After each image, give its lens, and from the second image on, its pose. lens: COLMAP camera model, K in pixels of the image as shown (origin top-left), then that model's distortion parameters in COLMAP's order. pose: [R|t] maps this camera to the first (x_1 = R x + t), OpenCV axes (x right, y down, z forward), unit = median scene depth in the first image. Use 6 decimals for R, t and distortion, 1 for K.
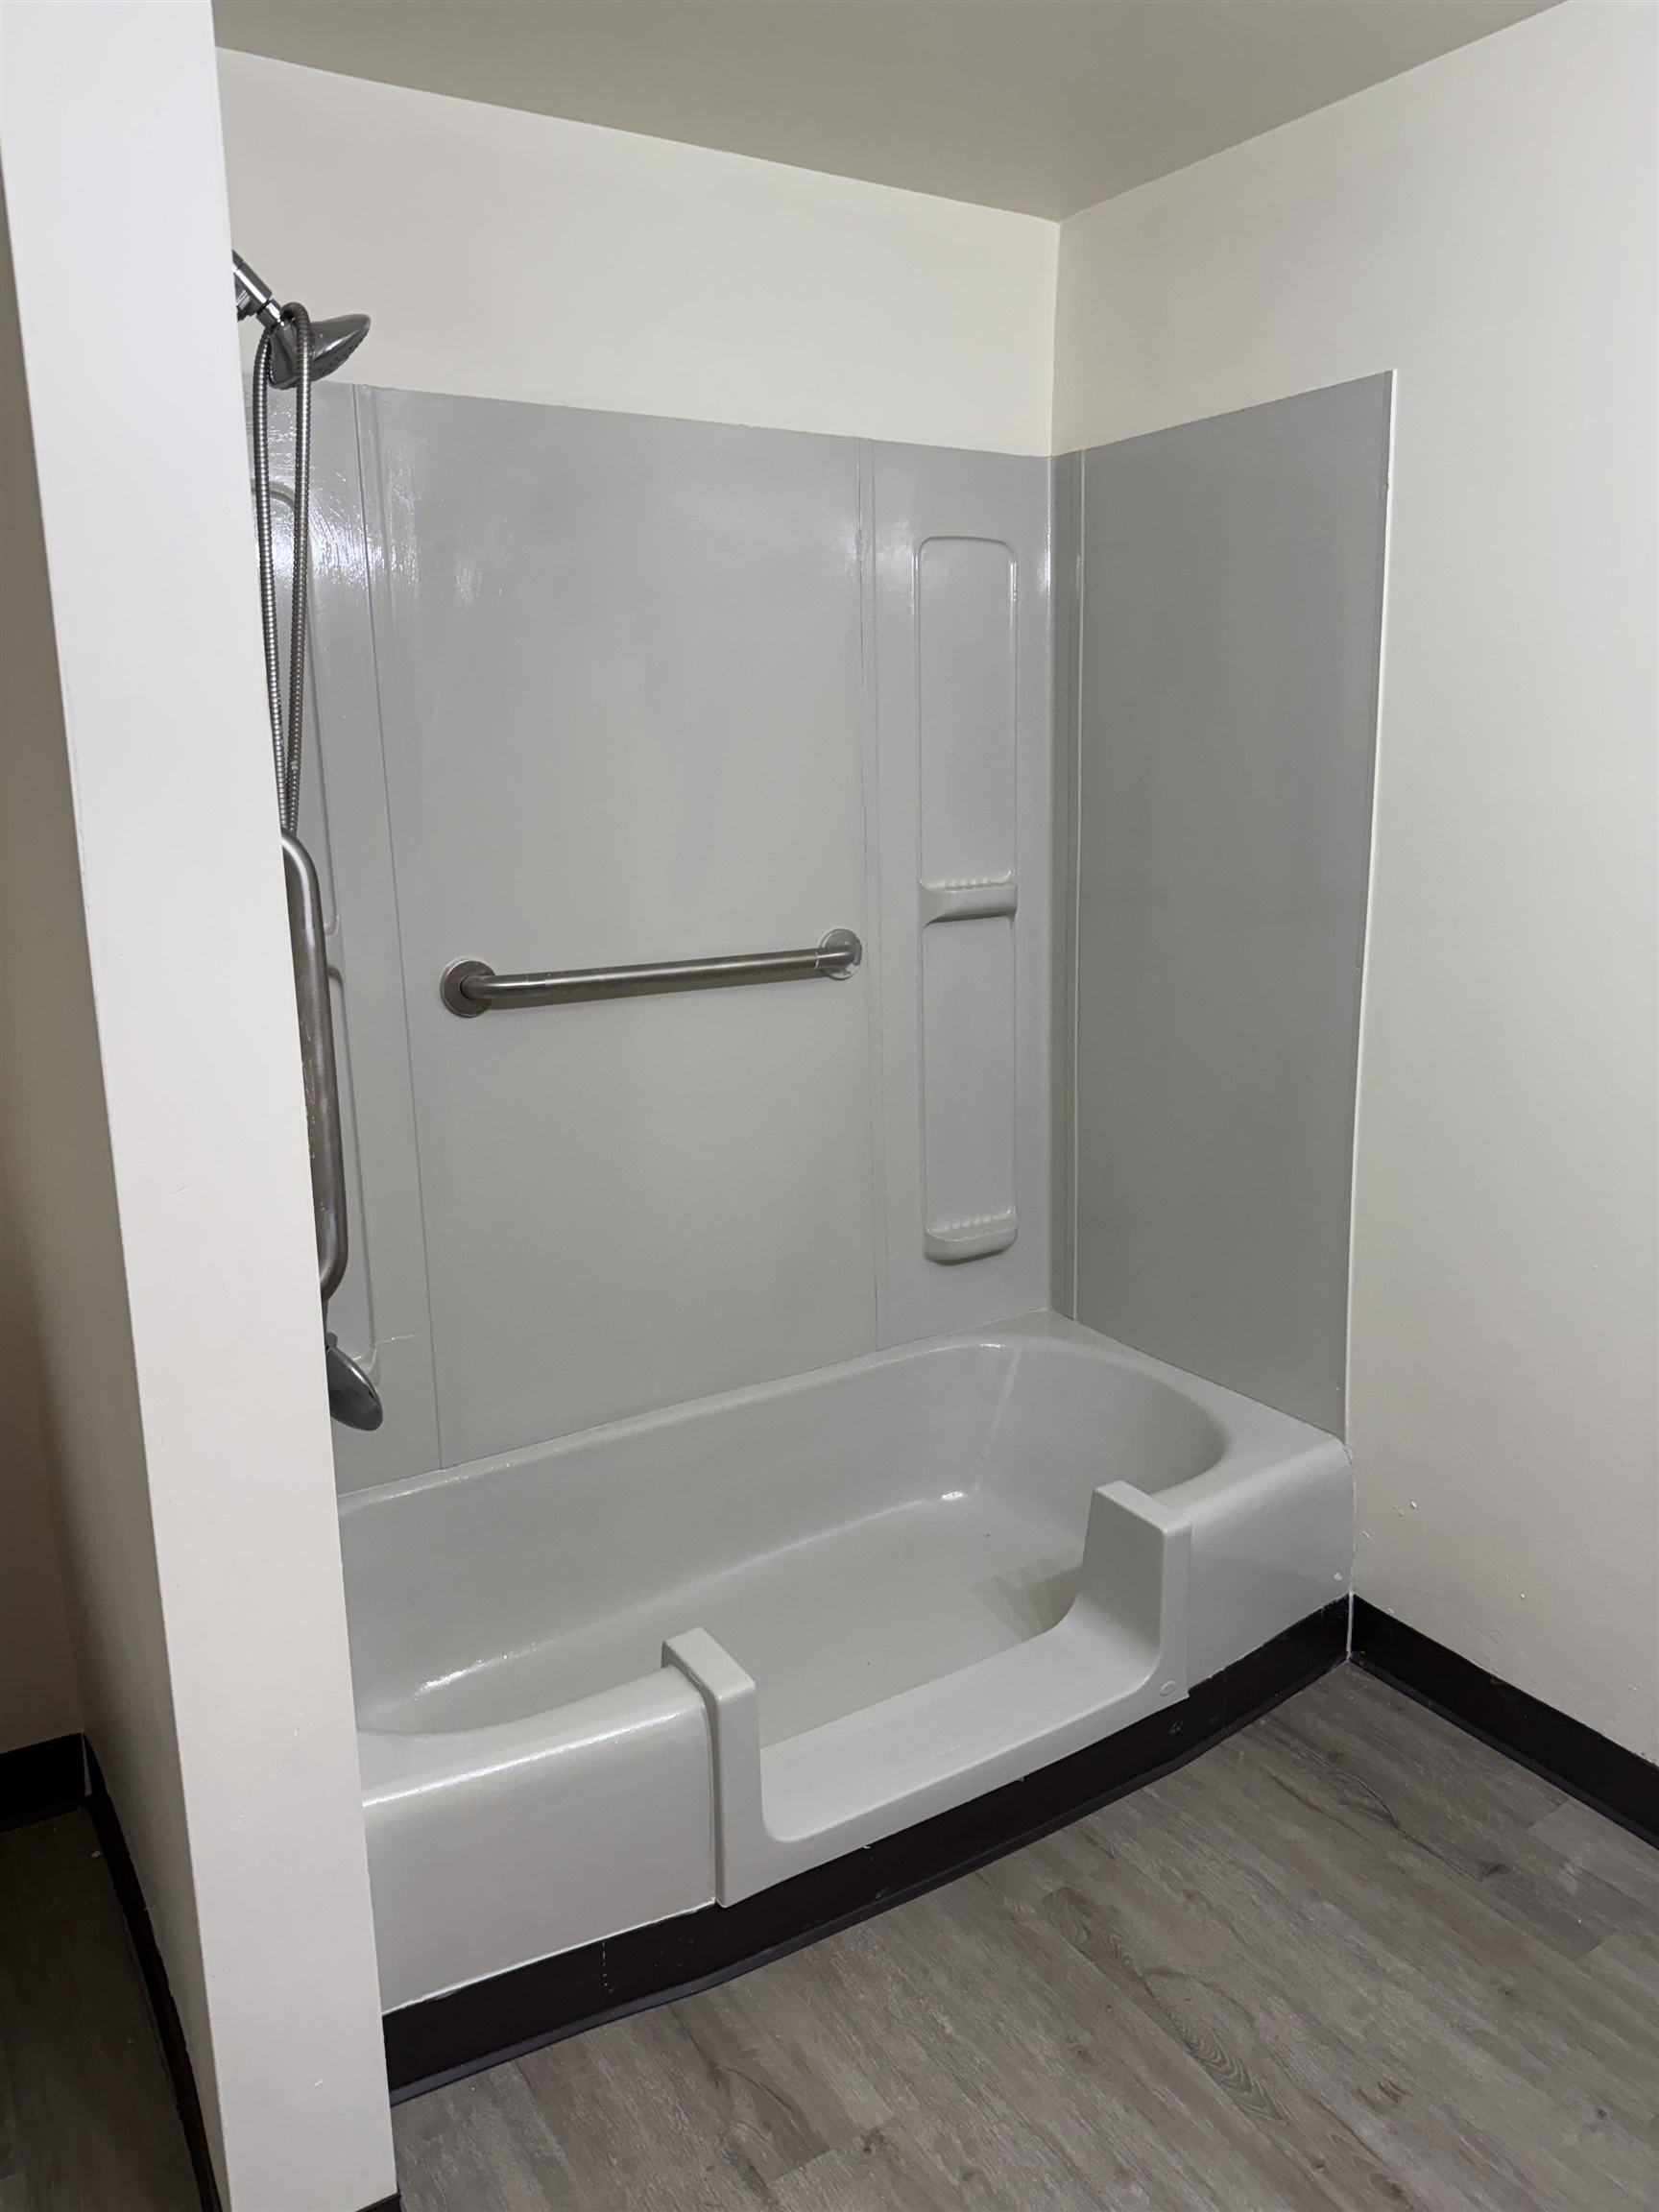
lens RADIAL K [[1518.7, 0, 829.5], [0, 1518.7, 1106.0], [0, 0, 1]] dist [0.084490, -0.141203]
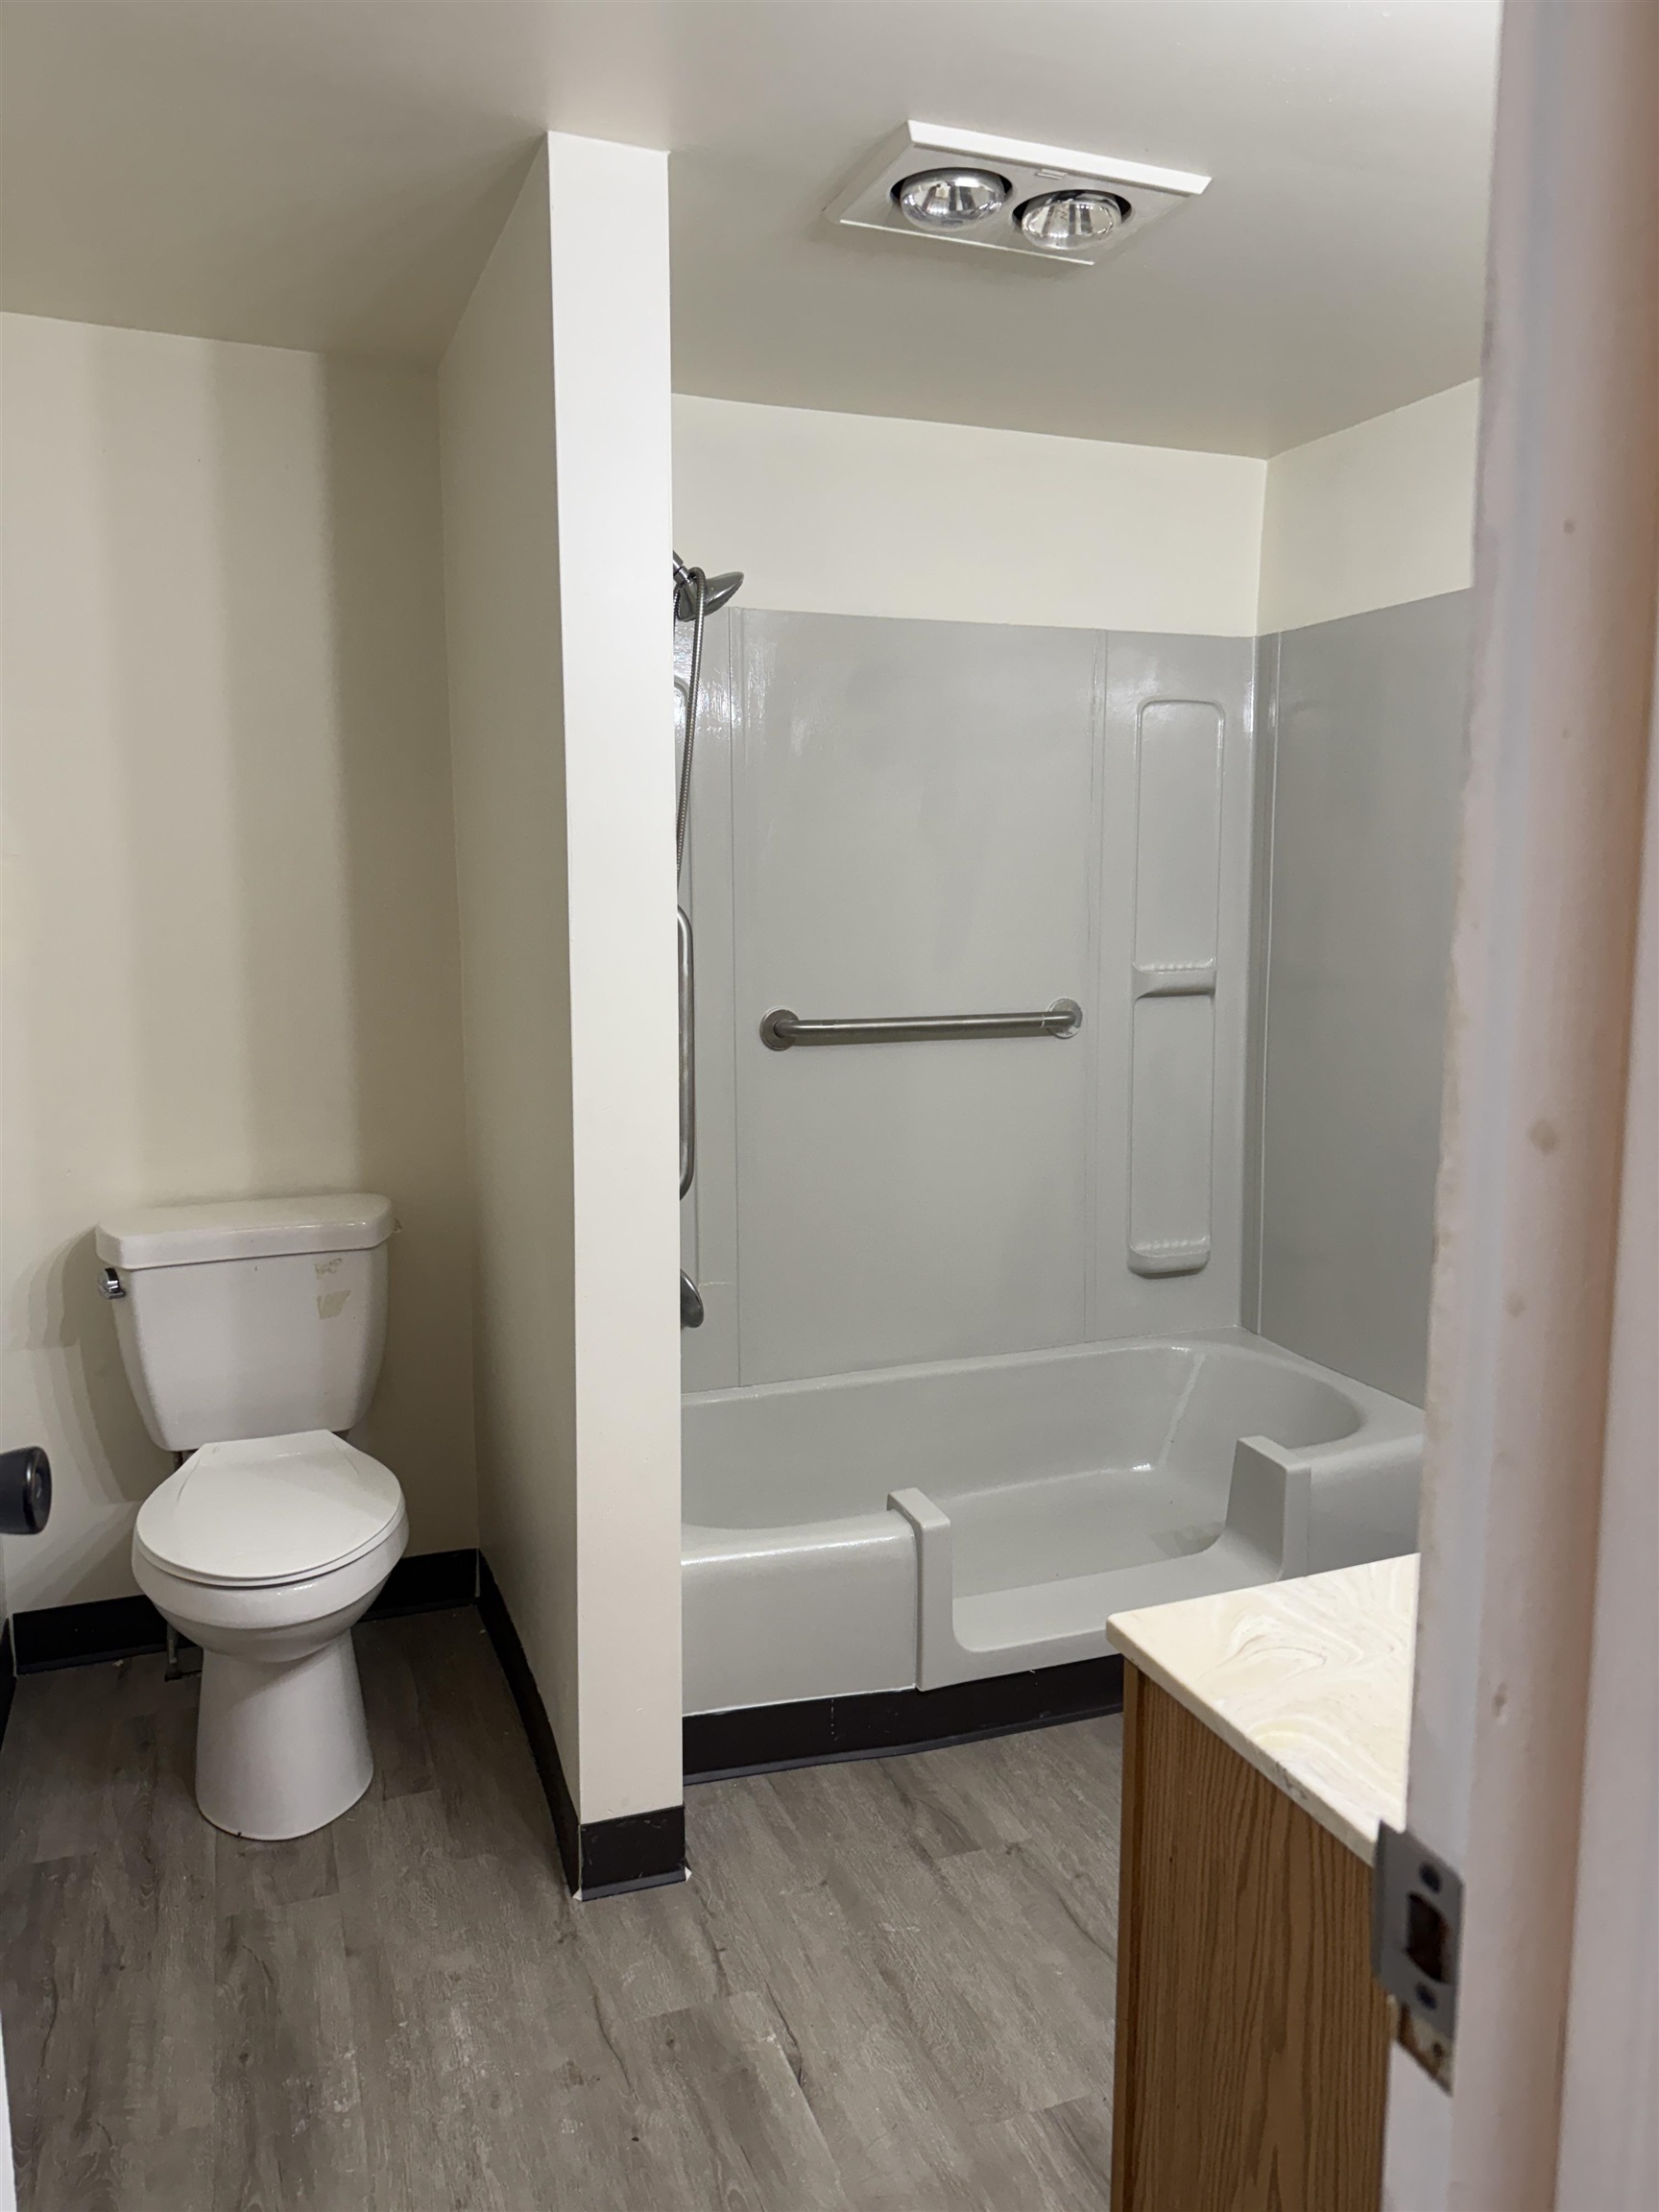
lens RADIAL K [[1569.0, 0, 822.9], [0, 1569.0, 1075.4], [0, 0, 1]] dist [0.042222, -0.060911]
pose [[0.978206, 0.039866, -0.203772, 0.094712], [-0.058869, 0.994374, -0.088063, 0.090158], [0.199115, 0.098139, 0.975050, -0.379645]]
